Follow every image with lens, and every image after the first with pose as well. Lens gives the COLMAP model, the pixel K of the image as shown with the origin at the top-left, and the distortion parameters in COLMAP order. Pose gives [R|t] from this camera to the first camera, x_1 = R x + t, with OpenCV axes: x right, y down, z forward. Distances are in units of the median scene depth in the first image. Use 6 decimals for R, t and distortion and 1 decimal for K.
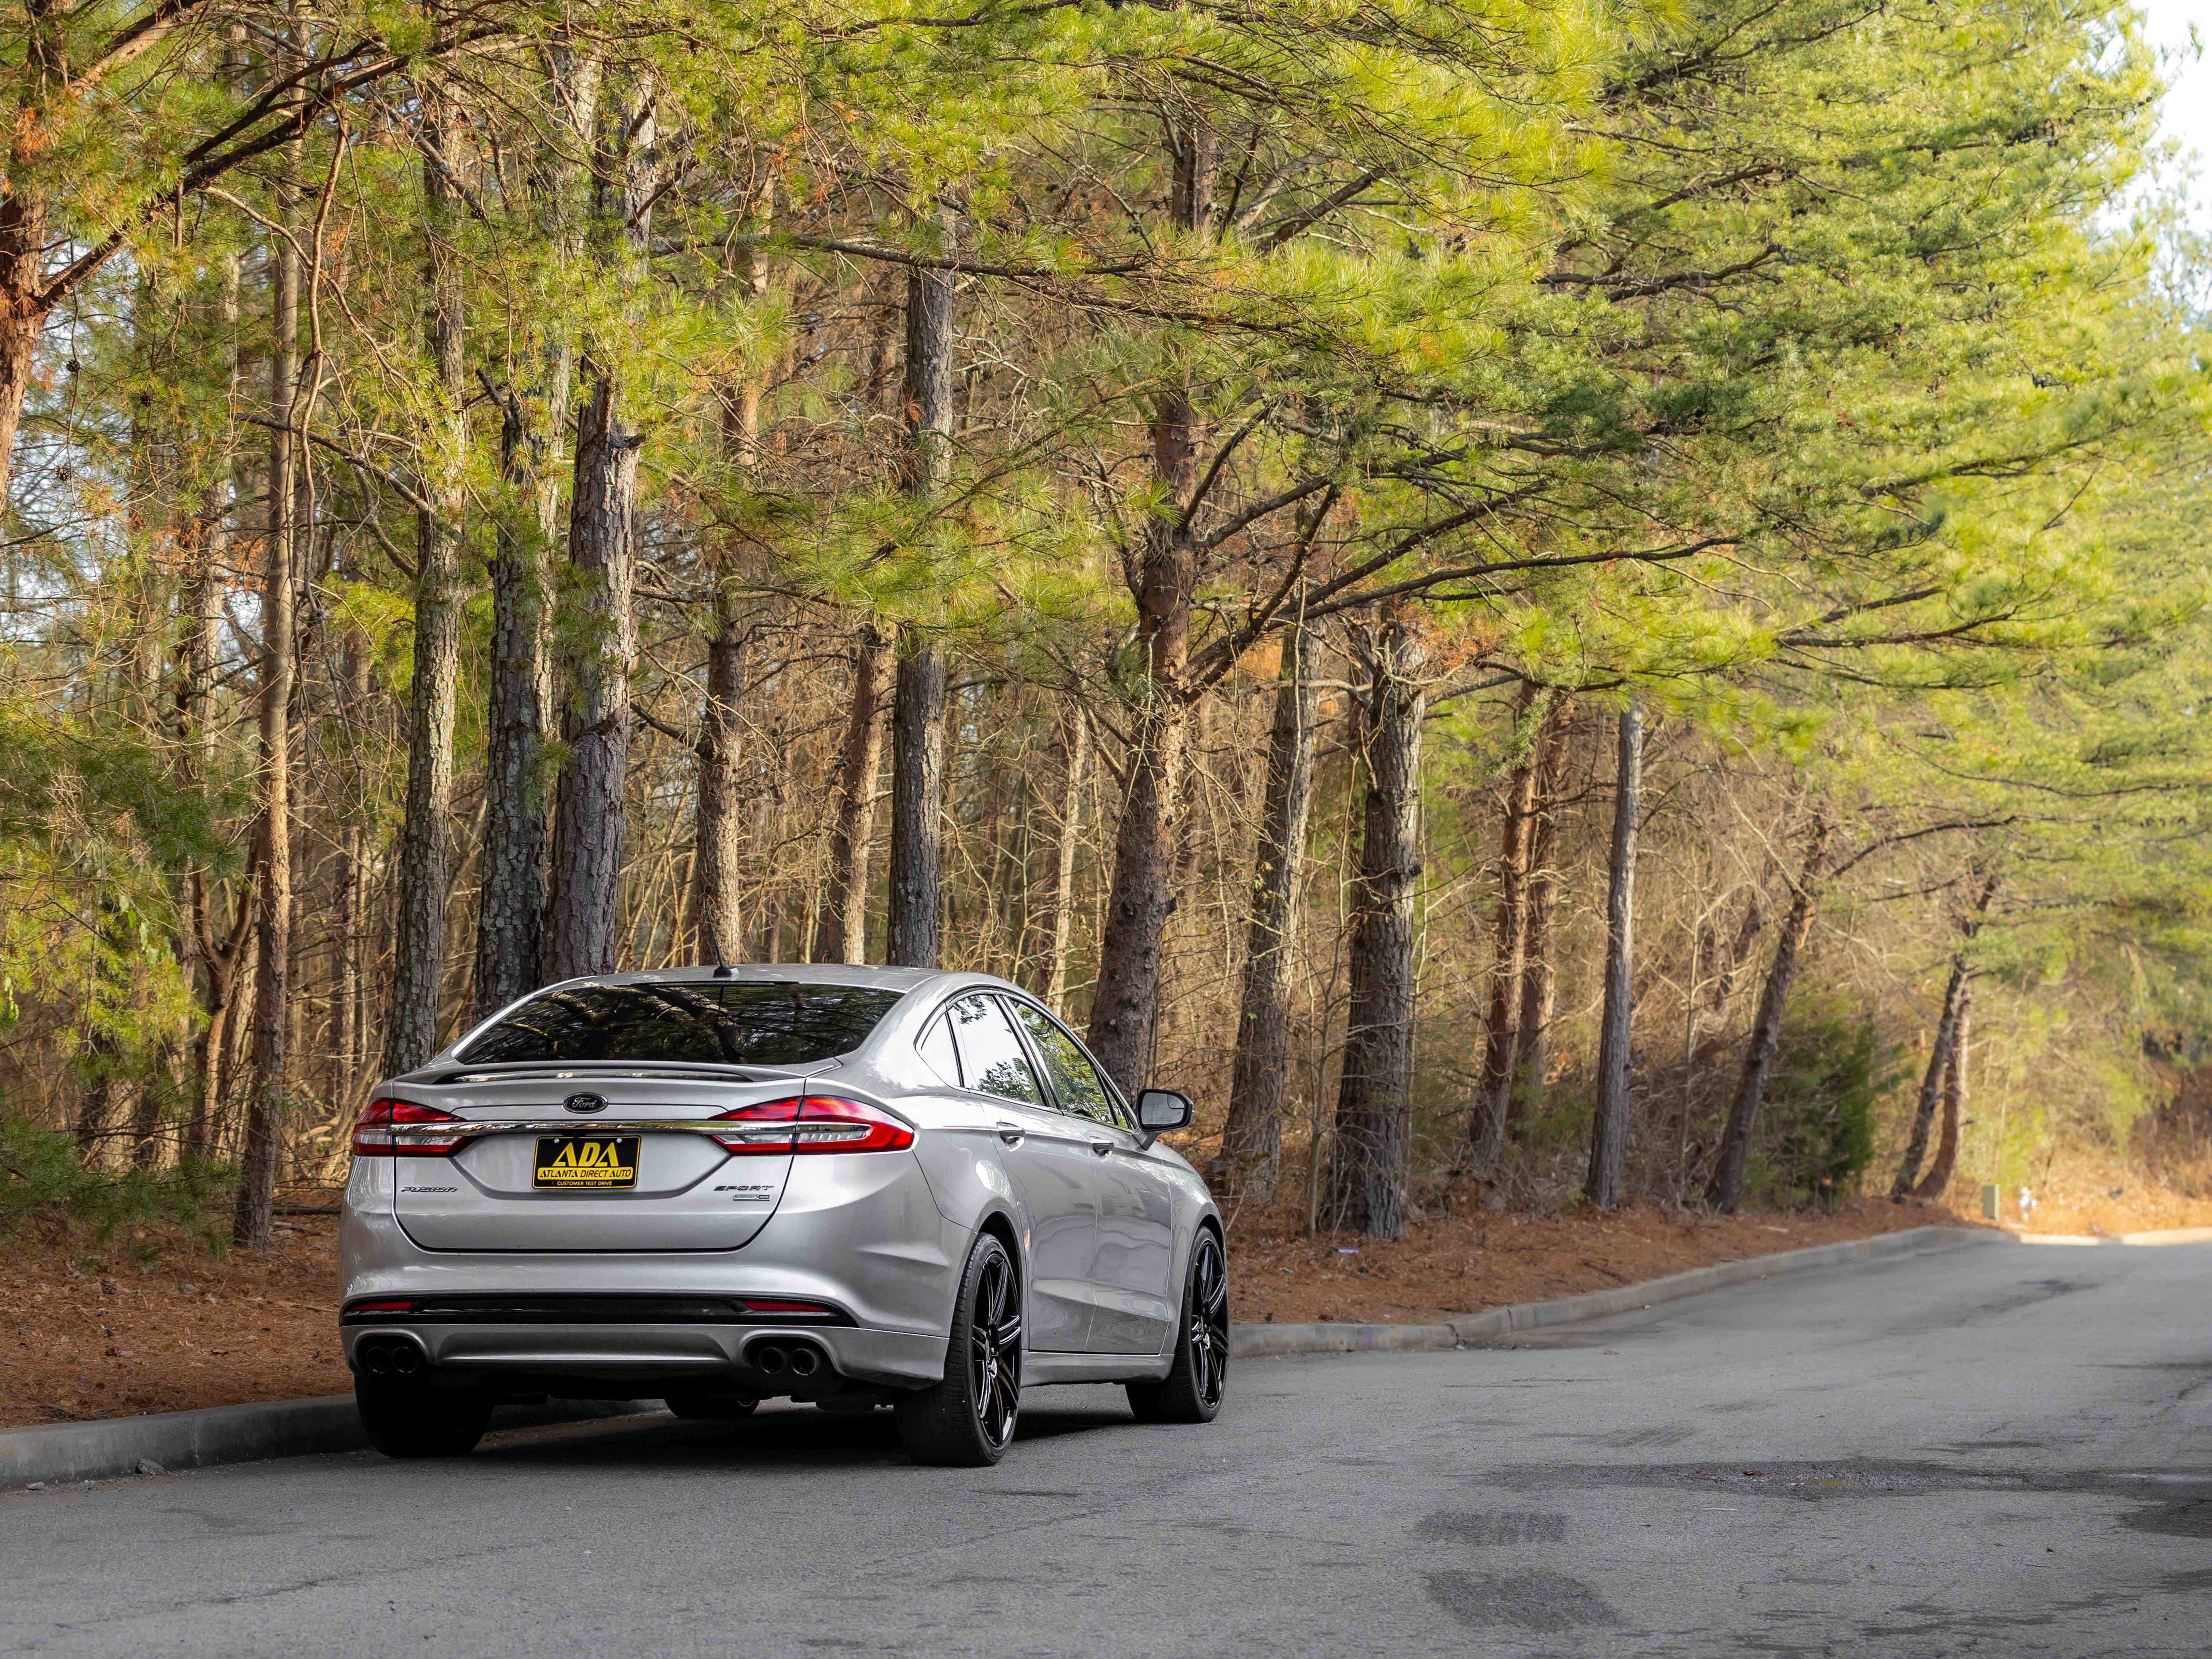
lens RADIAL K [[6152.2, 0, 1106.0], [0, 6152.2, 829.5], [0, 0, 1]] dist [0.197386, 0.627042]
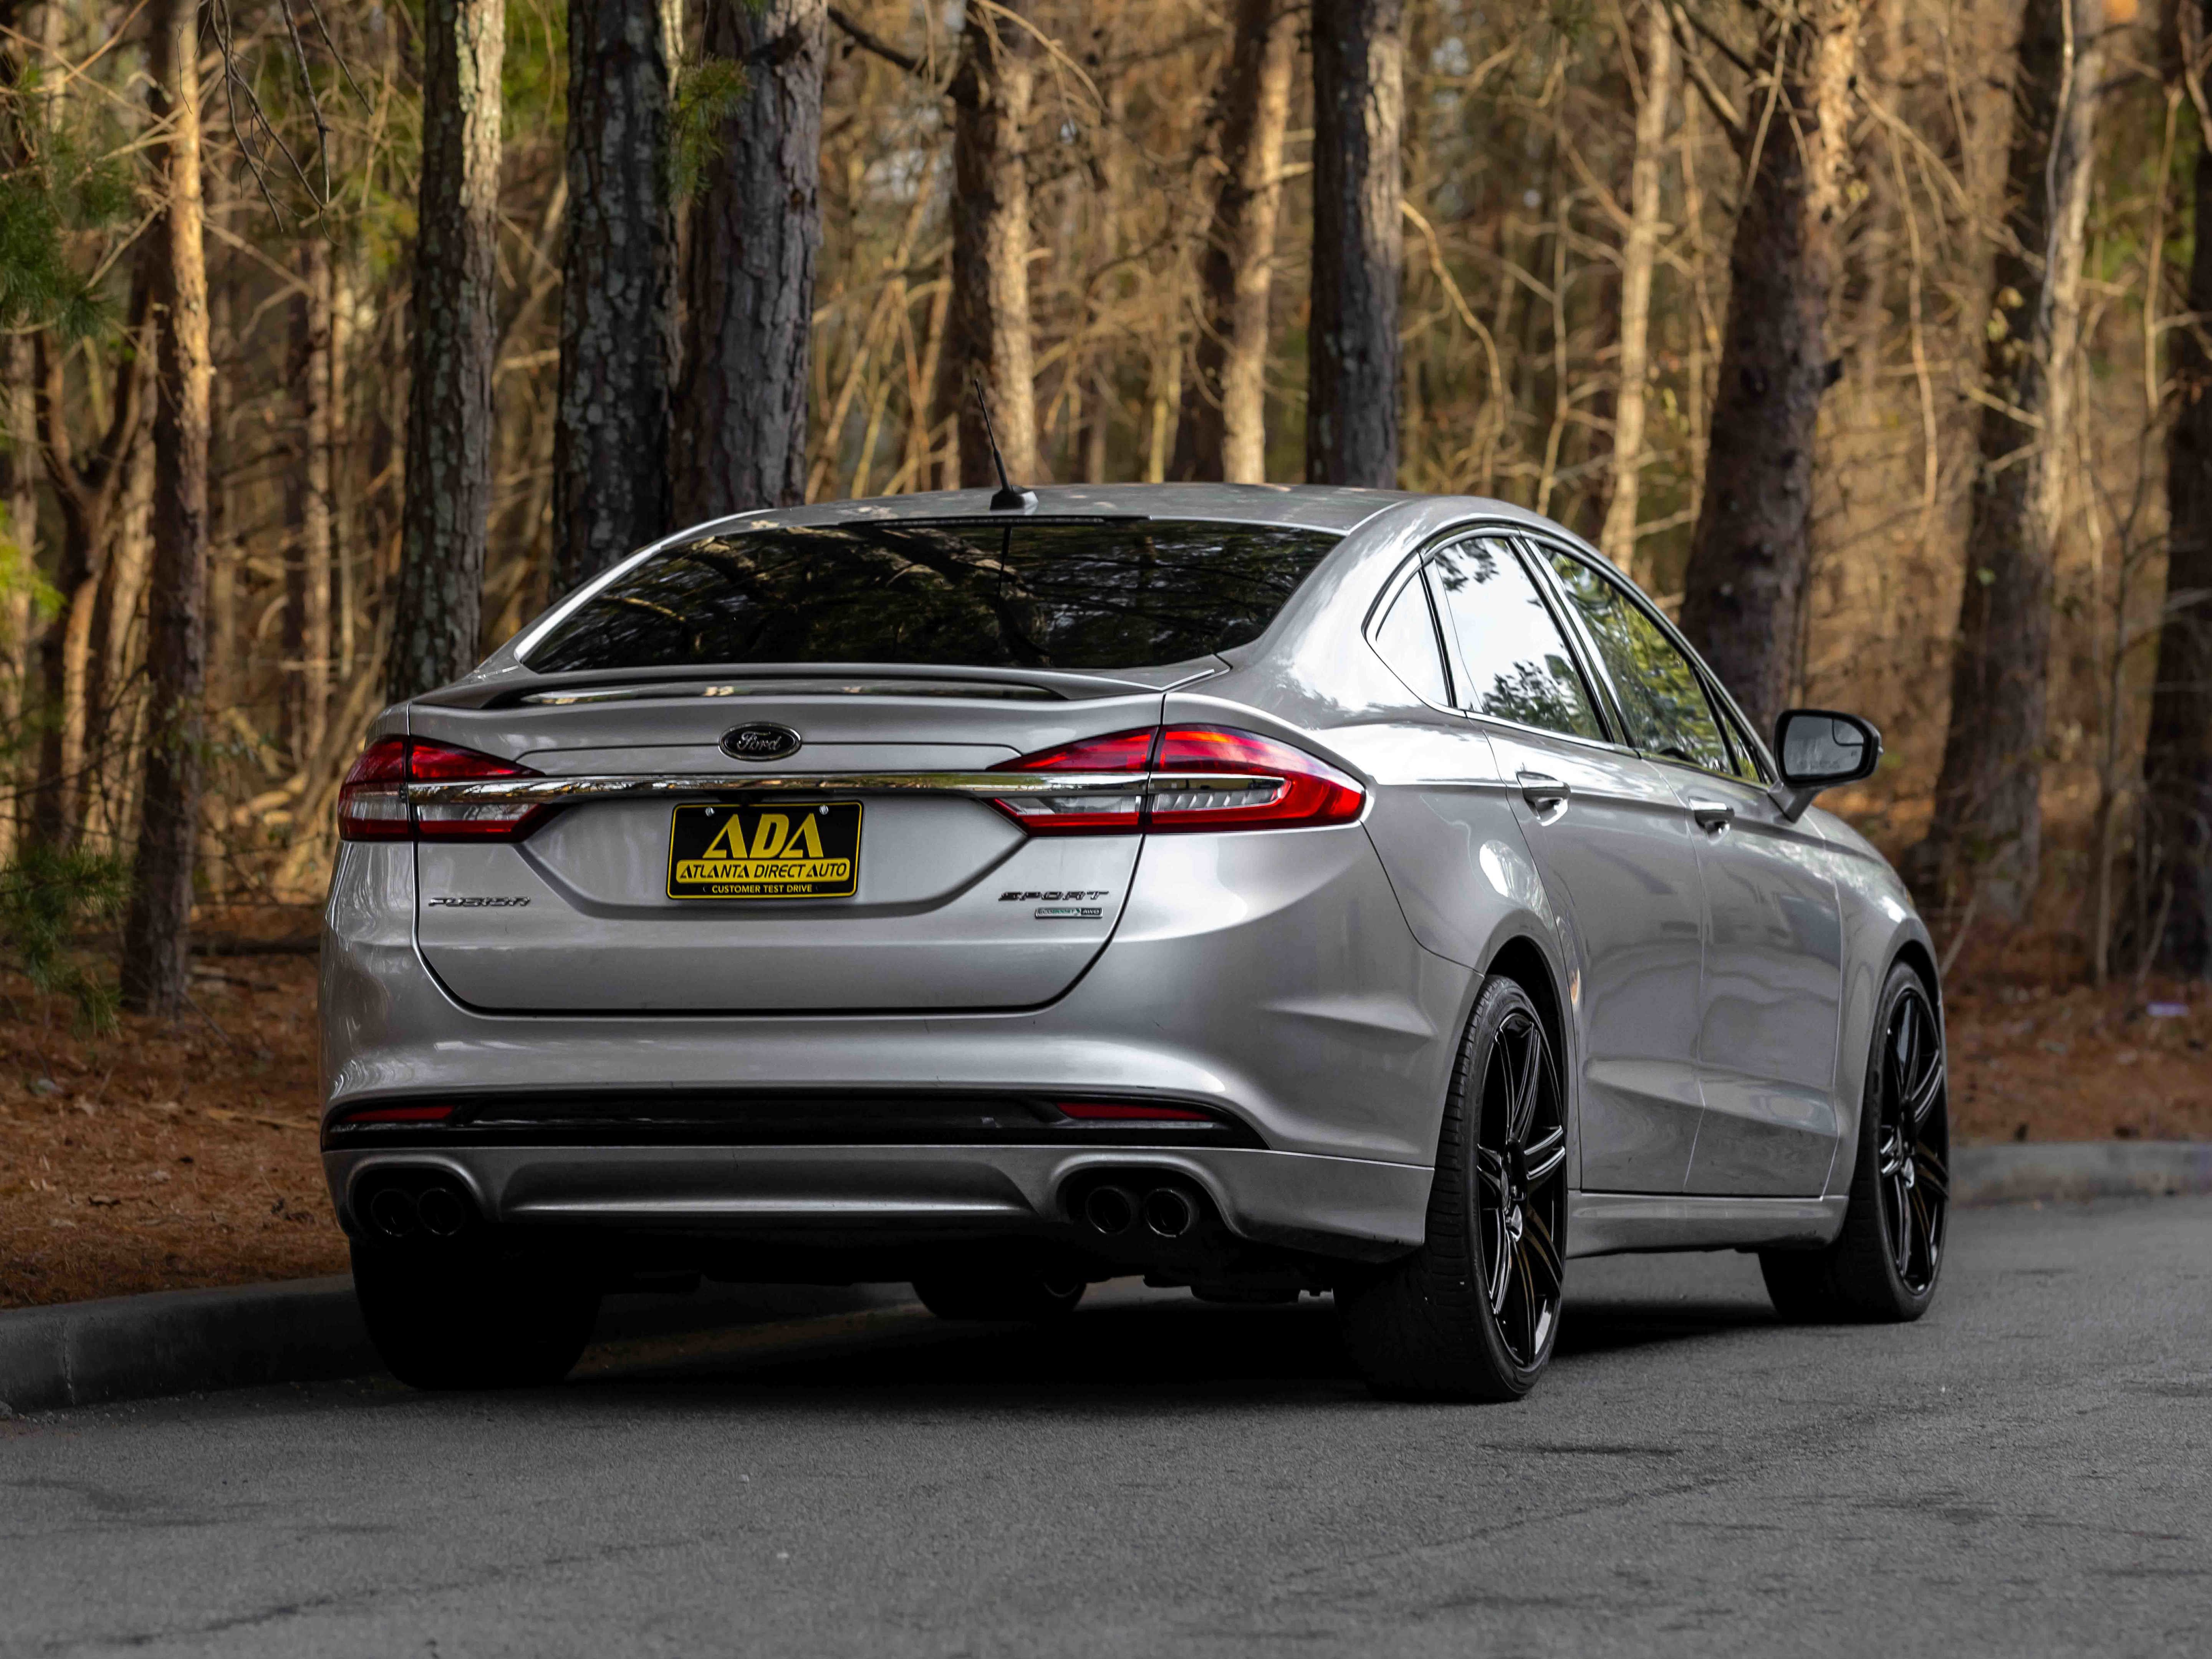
lens RADIAL K [[11484.9, 0, 1106.0], [0, 11484.9, 829.5], [0, 0, 1]] dist [-0.021464, 2.235864]
pose [[0.998579, -0.008917, -0.052537, -0.000728], [0.011602, 0.998630, 0.051021, 0.000618], [0.052011, -0.051558, 0.997315, -0.007509]]
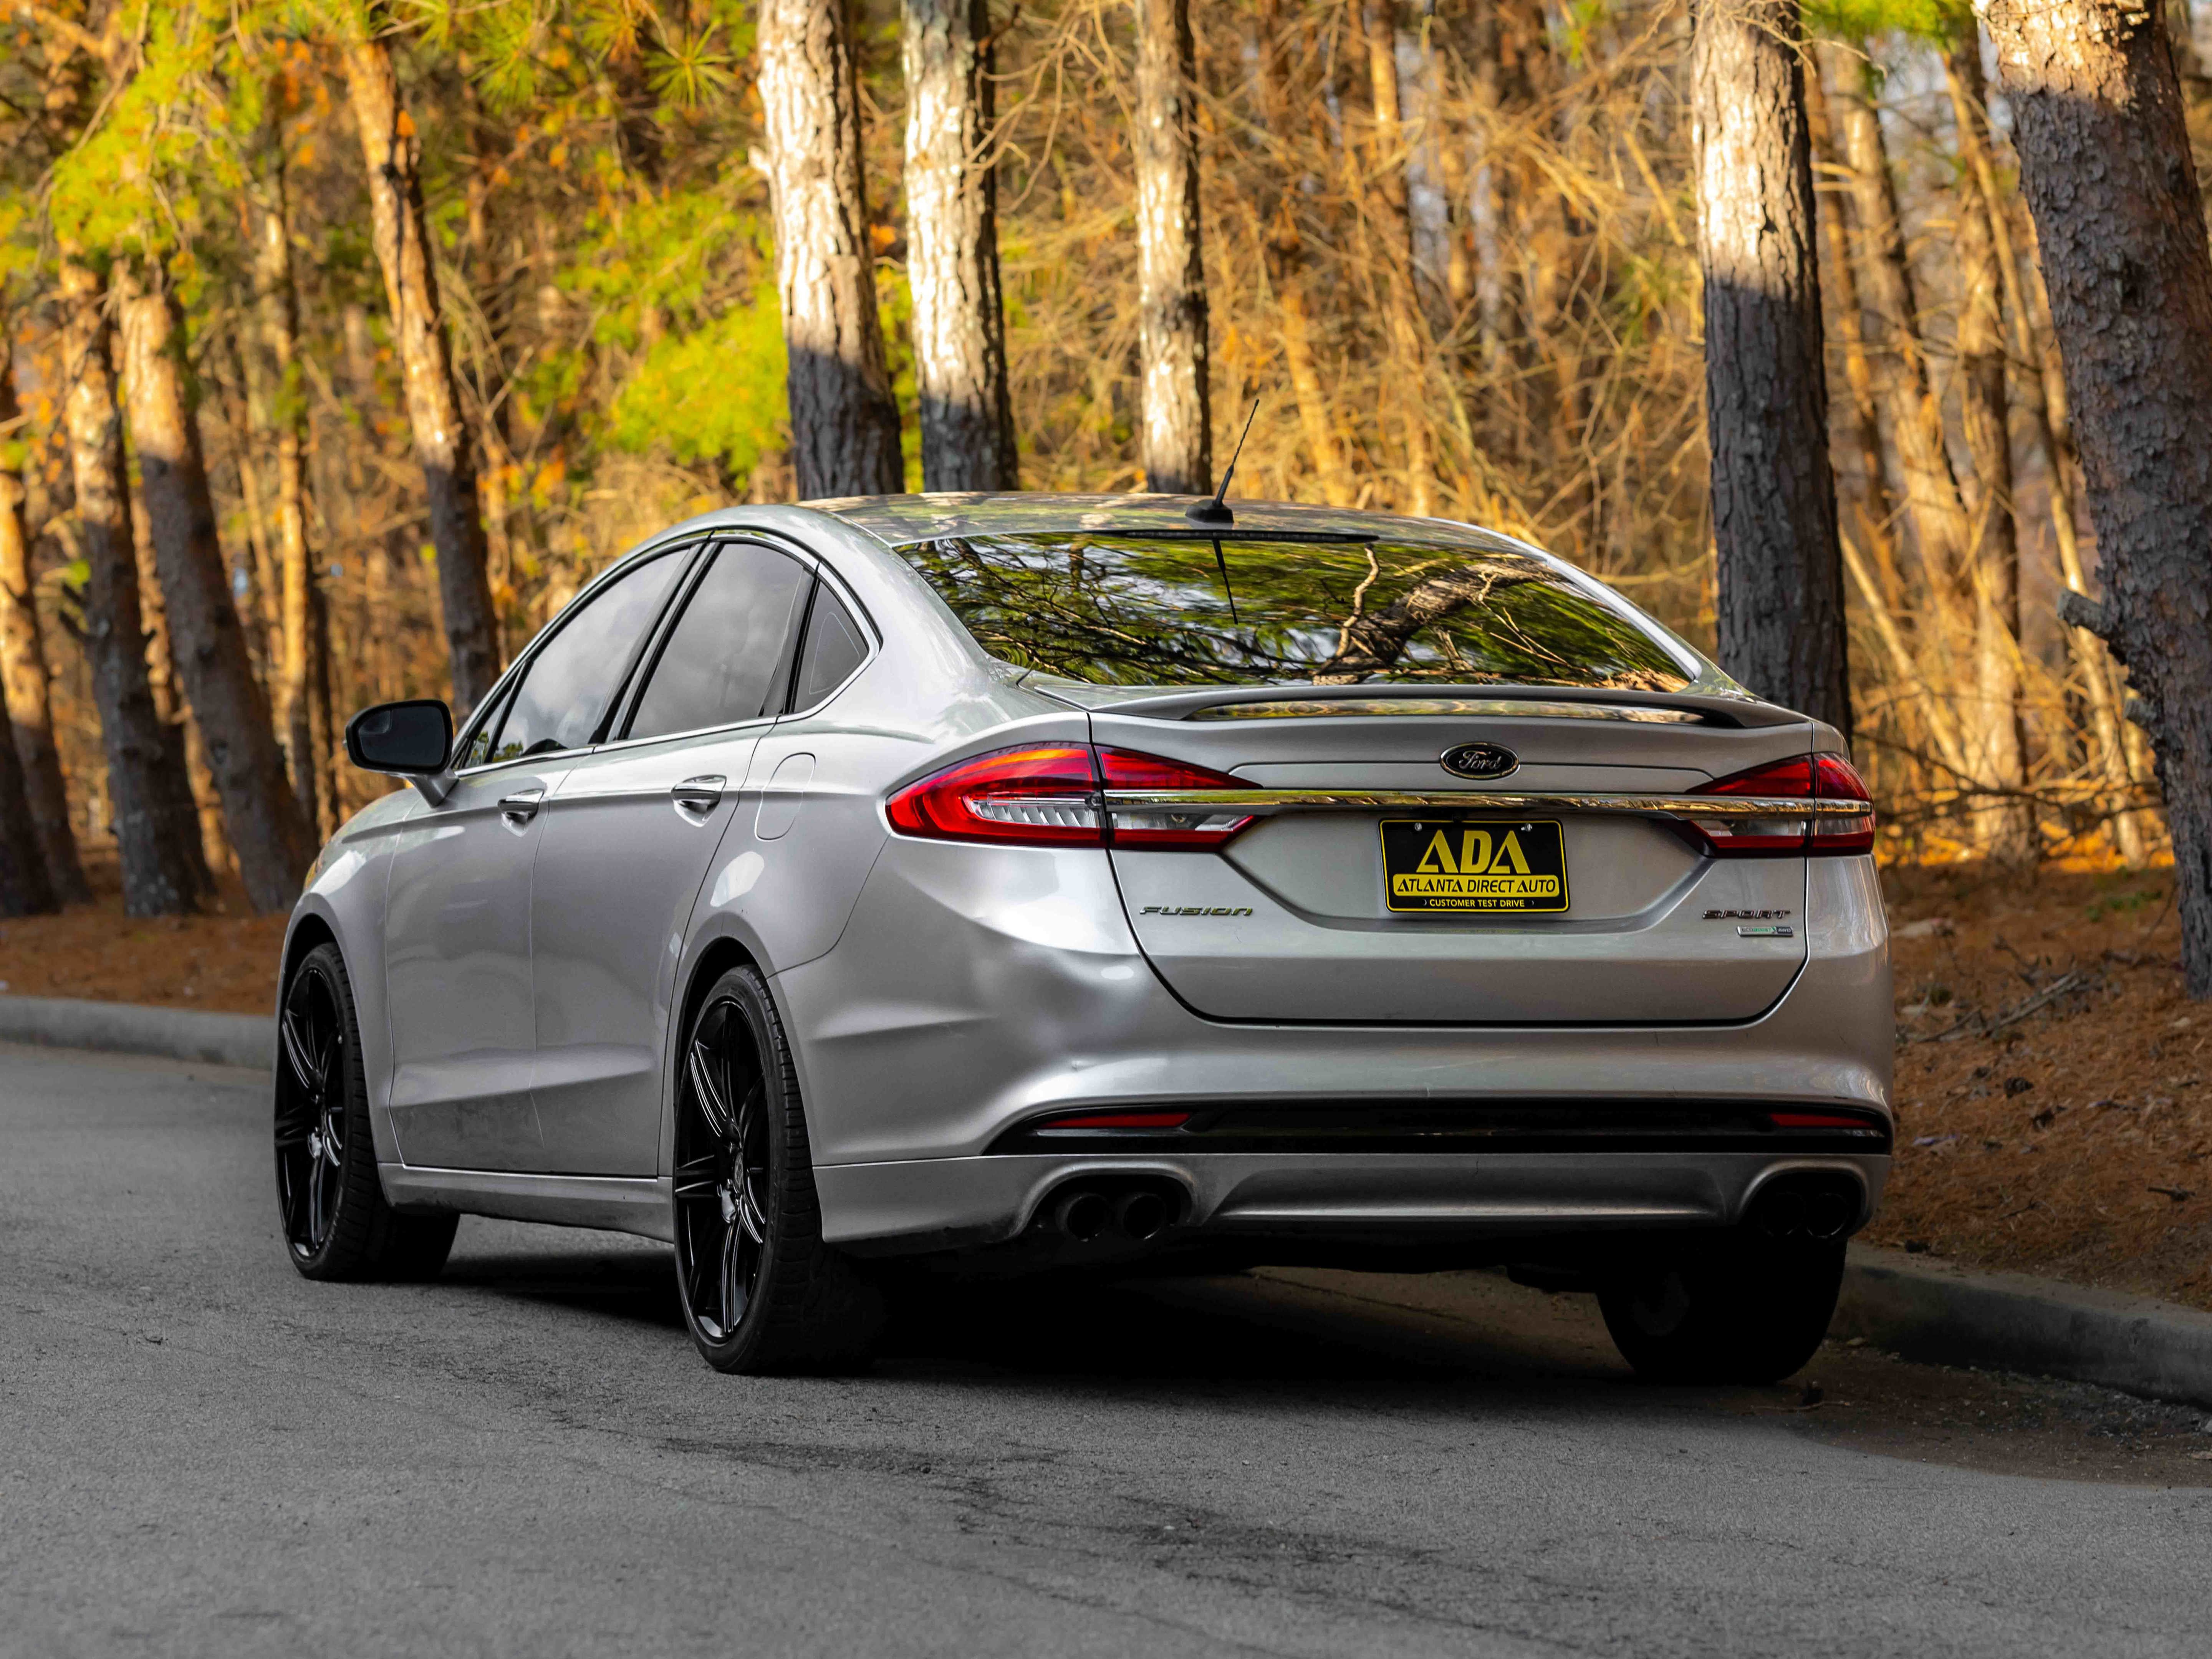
lens RADIAL K [[11110.0, 0, 1106.0], [0, 11110.0, 829.5], [0, 0, 1]] dist [-0.442503, 16.059838]
pose [[0.852228, 0.007466, 0.523117, -0.514658], [-0.043355, 0.997467, 0.056396, -0.003869], [-0.521371, -0.070742, 0.850393, 0.127403]]
